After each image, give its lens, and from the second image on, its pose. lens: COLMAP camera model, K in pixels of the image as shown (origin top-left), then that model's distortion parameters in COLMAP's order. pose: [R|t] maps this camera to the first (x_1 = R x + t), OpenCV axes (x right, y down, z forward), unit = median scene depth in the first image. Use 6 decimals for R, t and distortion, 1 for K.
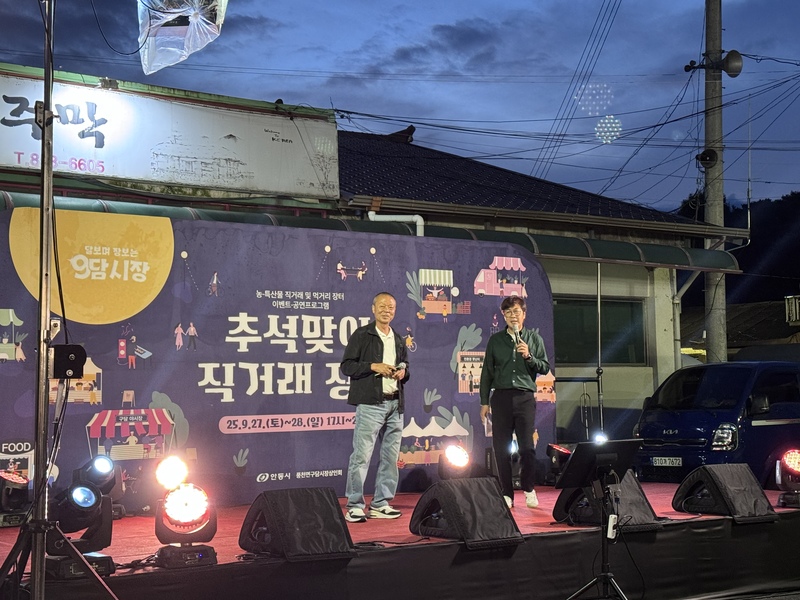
lens RADIAL K [[1286.2, 0, 394.3], [0, 1286.2, 313.4], [0, 0, 1]] dist [0.105136, 0.000000]
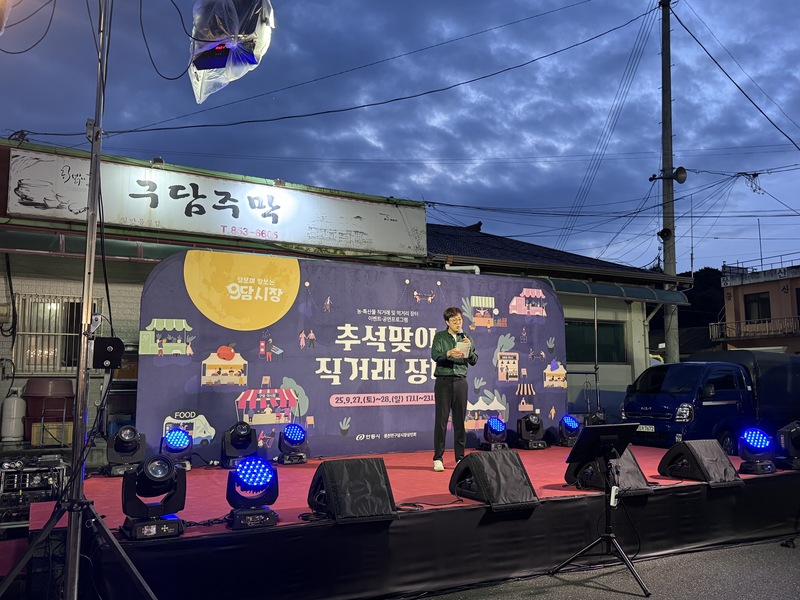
lens RADIAL K [[679.0, 0, 397.3], [0, 679.0, 304.0], [0, 0, 1]] dist [0.111503, -0.170812]
pose [[0.992765, 0.000833, -0.120068, 0.030702], [-0.006197, 0.998999, -0.044309, 0.010343], [0.119911, 0.044733, 0.991776, 0.227399]]
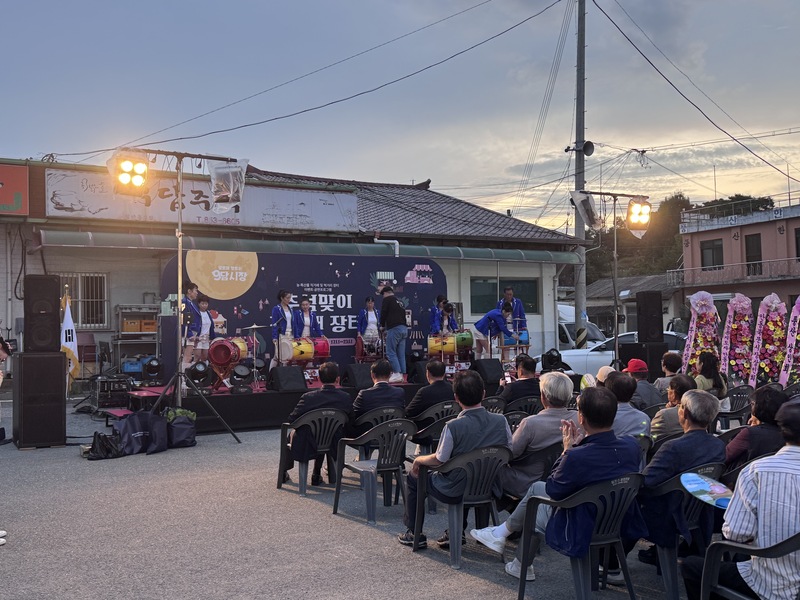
lens RADIAL K [[851.6, 0, 399.4], [0, 851.6, 309.7], [0, 0, 1]] dist [0.105713, 0.000000]
pose [[0.995201, -0.005399, -0.097700, 0.207020], [0.009120, 0.999248, 0.037678, -0.025694], [0.097423, -0.038388, 0.994502, -0.438451]]
